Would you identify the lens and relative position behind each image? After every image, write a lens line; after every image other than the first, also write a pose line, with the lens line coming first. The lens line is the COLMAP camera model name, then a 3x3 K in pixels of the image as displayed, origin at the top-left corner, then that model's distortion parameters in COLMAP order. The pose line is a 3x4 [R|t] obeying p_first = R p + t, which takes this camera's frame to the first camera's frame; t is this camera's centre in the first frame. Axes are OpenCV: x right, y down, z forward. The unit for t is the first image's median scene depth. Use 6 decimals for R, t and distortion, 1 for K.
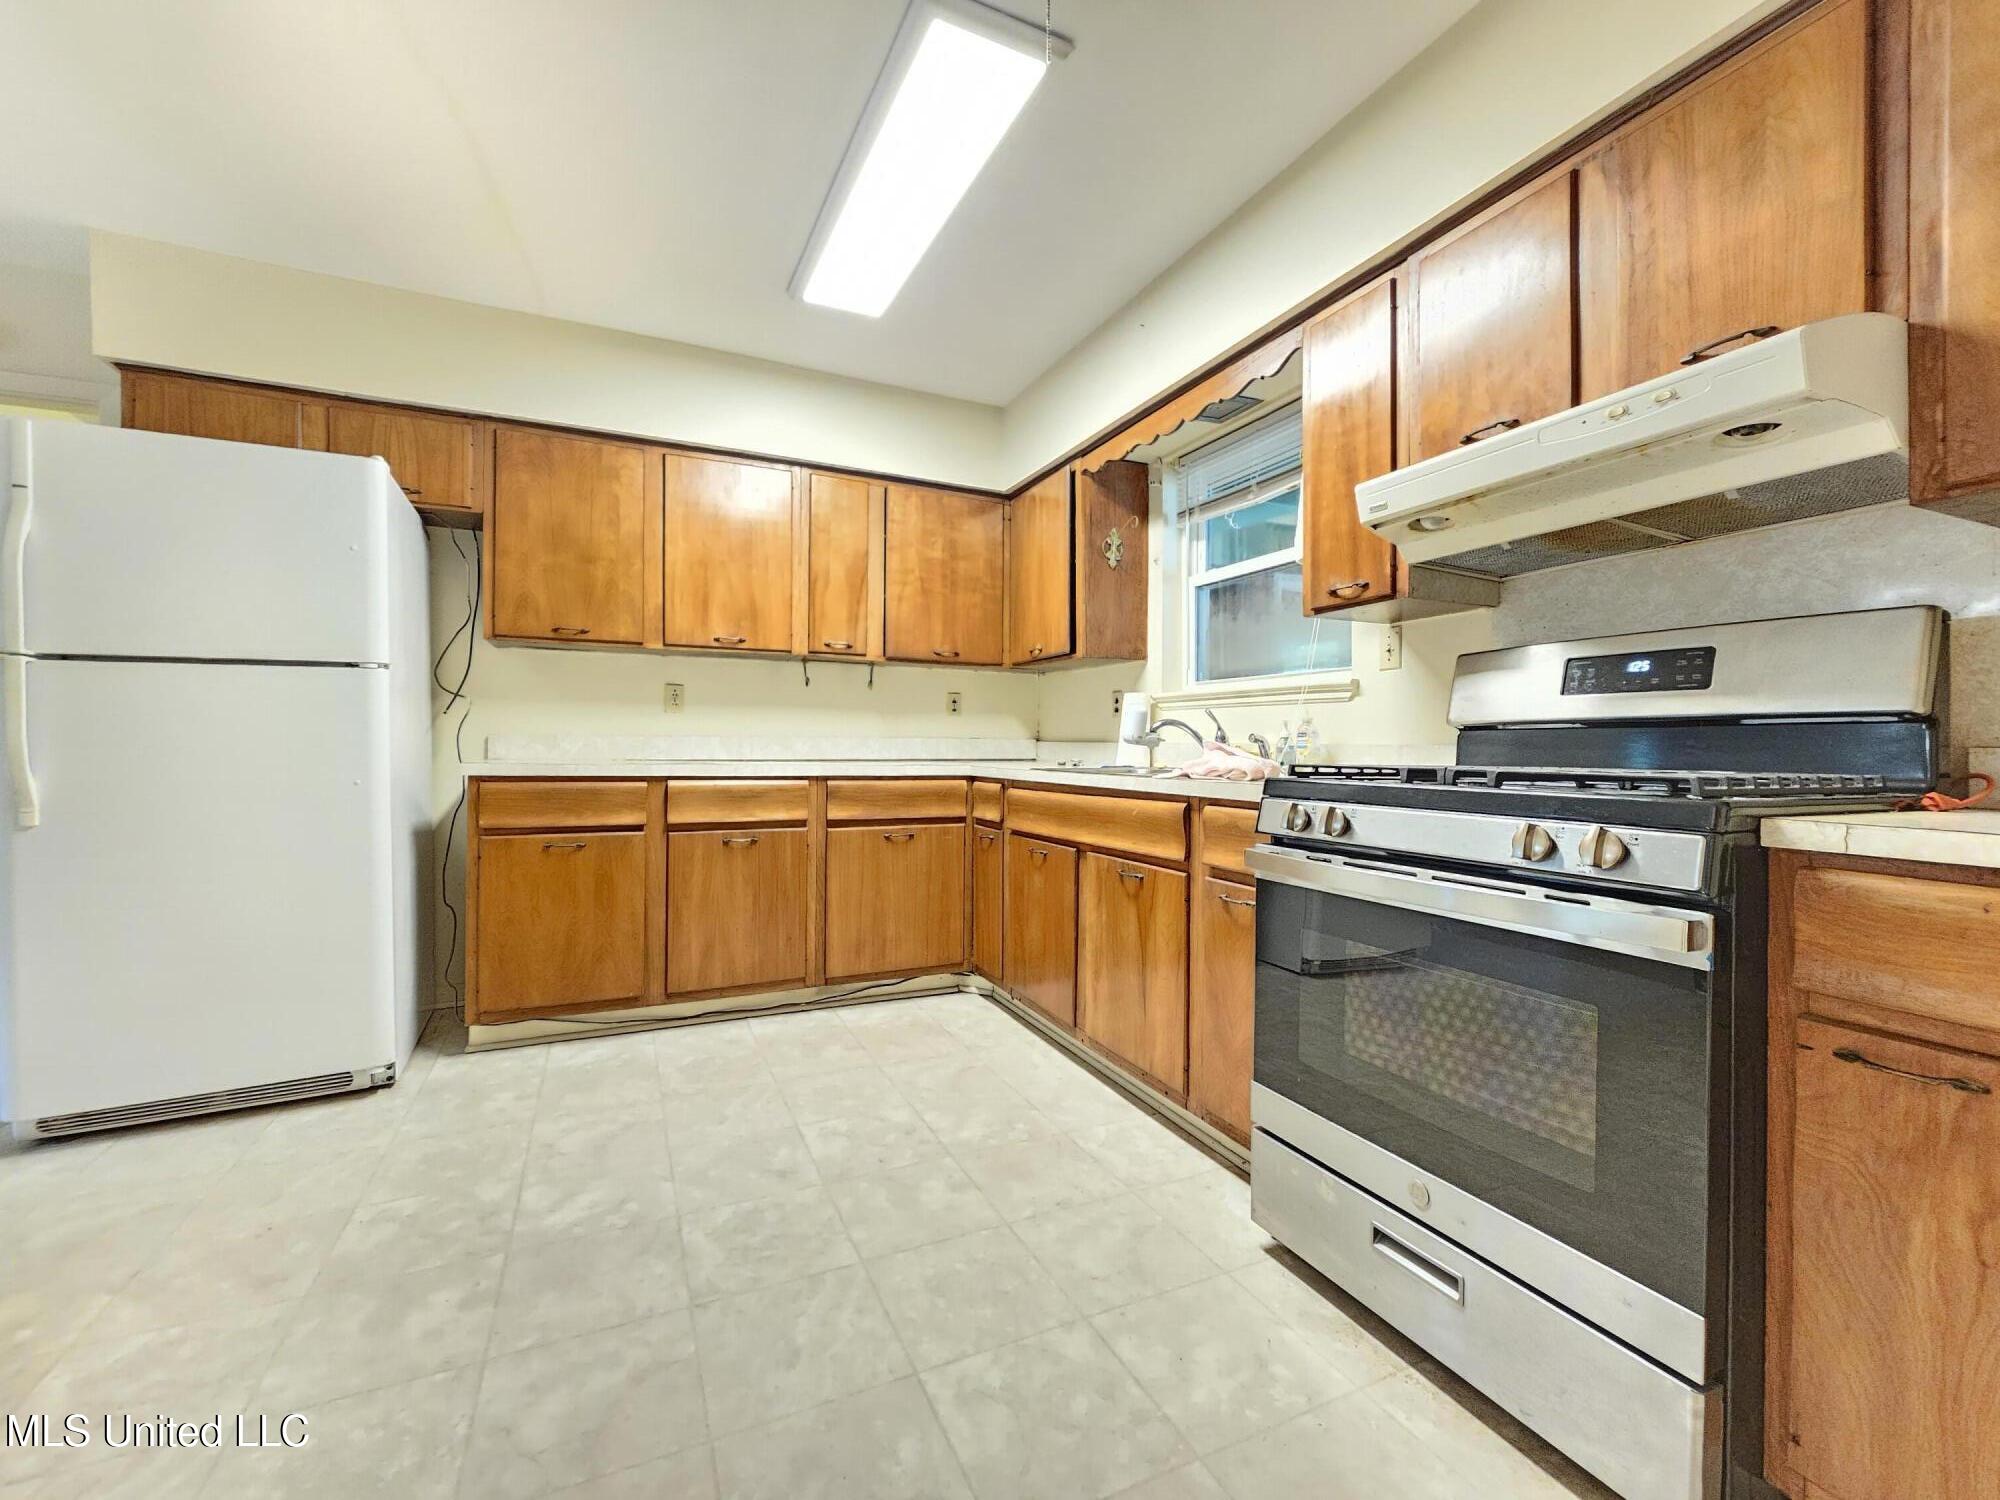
lens RADIAL K [[830.1, 0, 991.7], [0, 830.1, 741.8], [0, 0, 1]] dist [-0.003289, -0.000228]
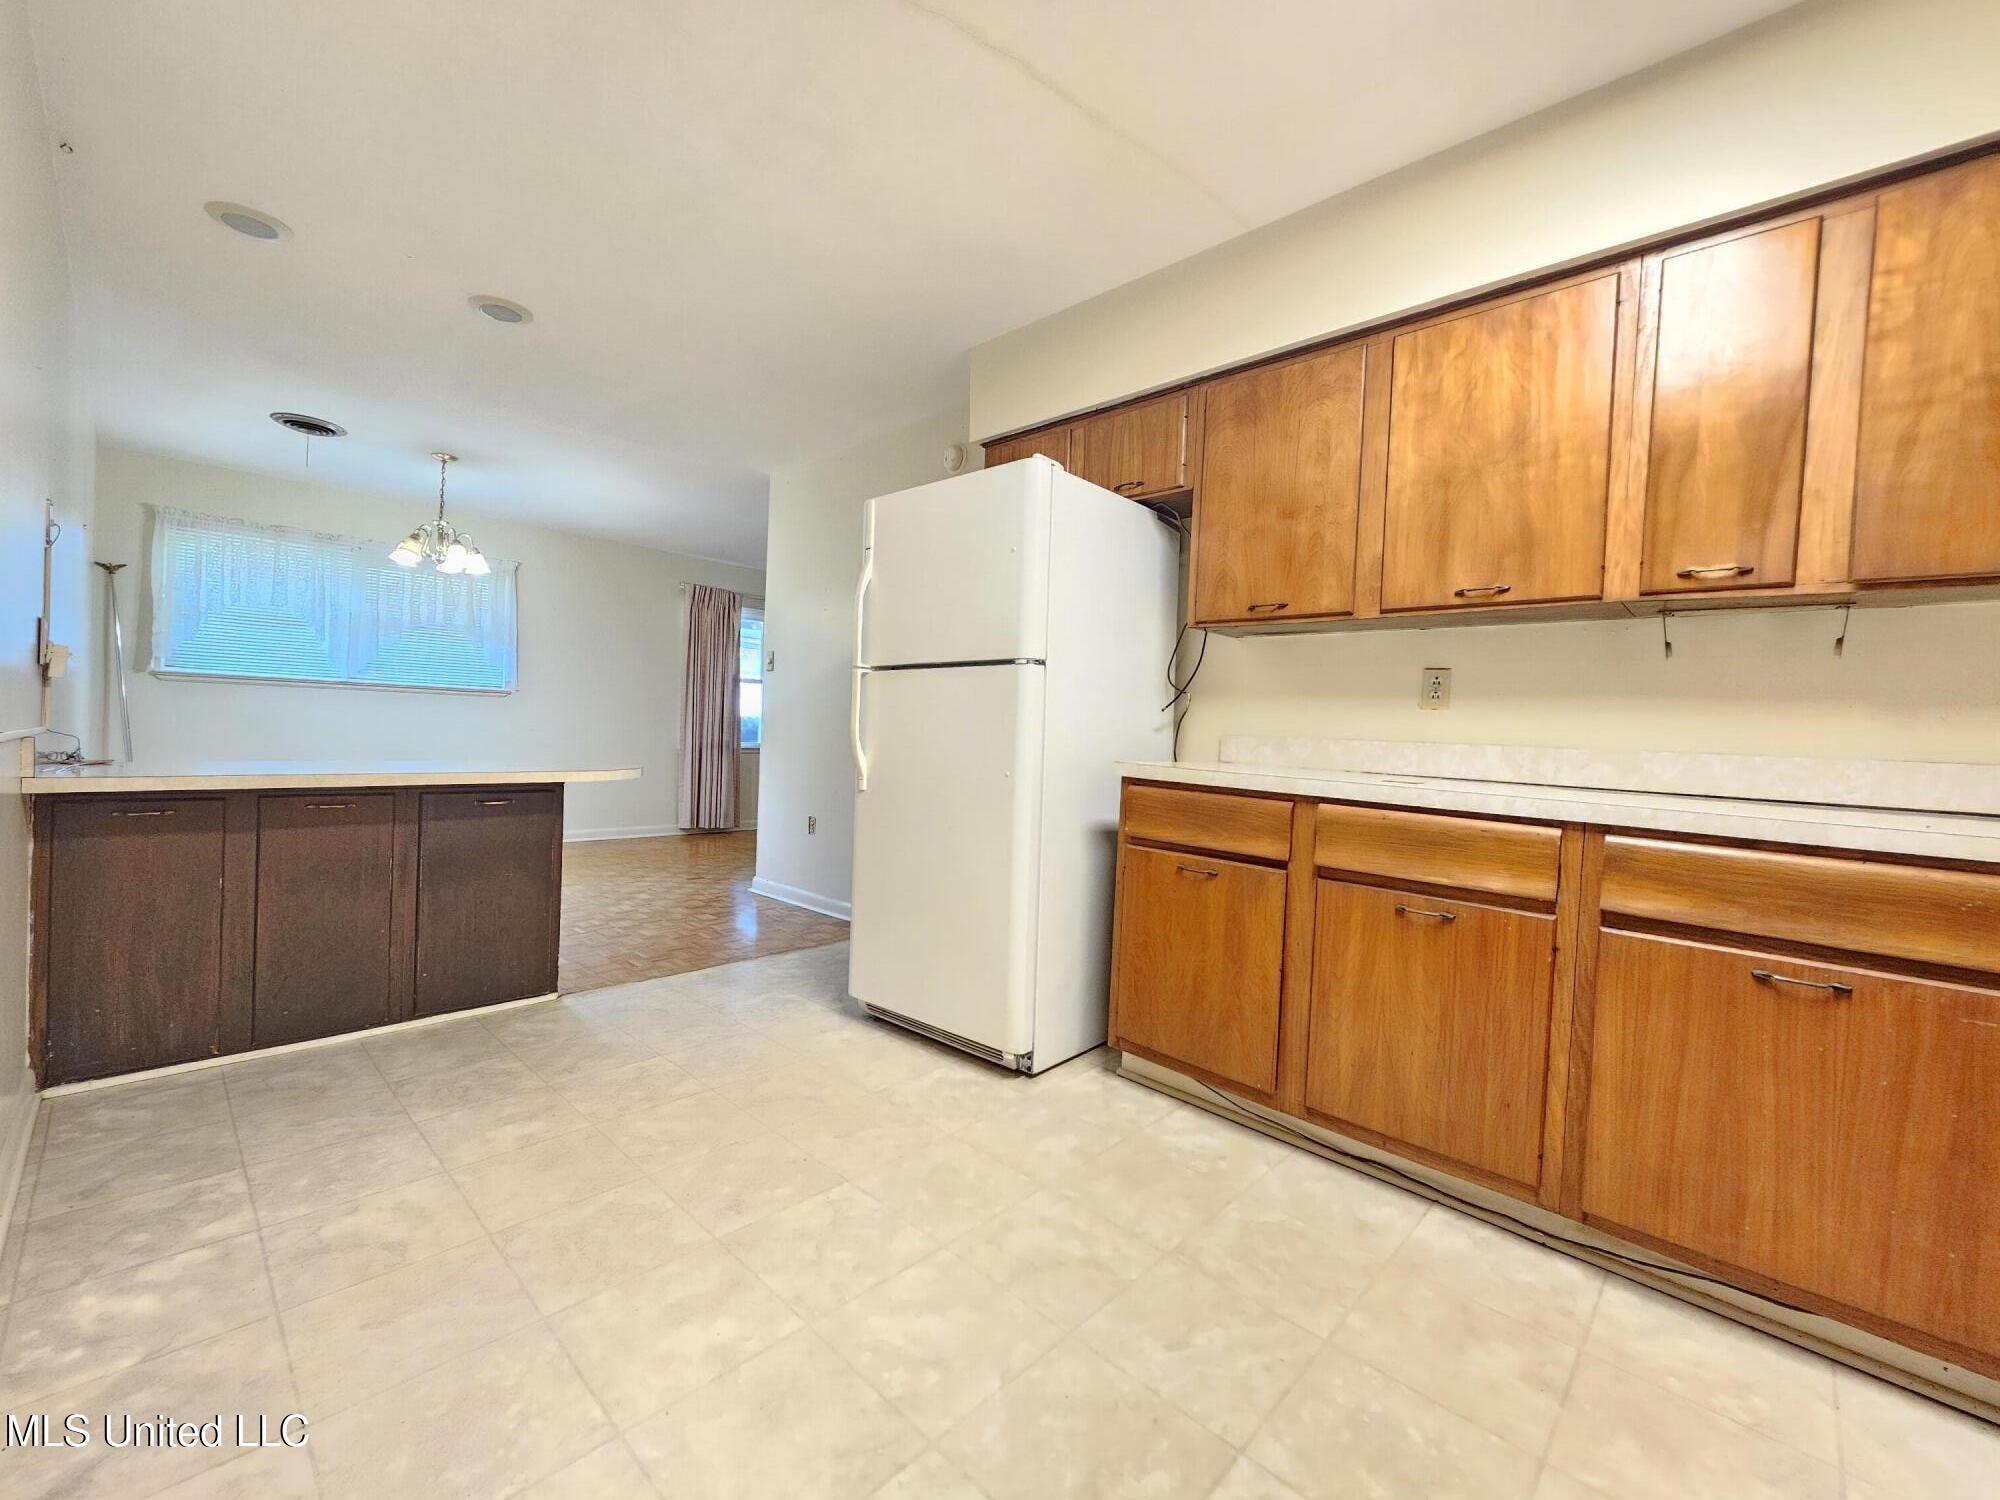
lens RADIAL K [[830.1, 0, 991.7], [0, 830.1, 741.8], [0, 0, 1]] dist [-0.003289, -0.000228]
pose [[0.344266, 0.026039, -0.938511, 0.160356], [-0.037177, 0.999209, 0.014086, -0.004603], [0.938136, 0.030042, 0.344962, 0.476182]]
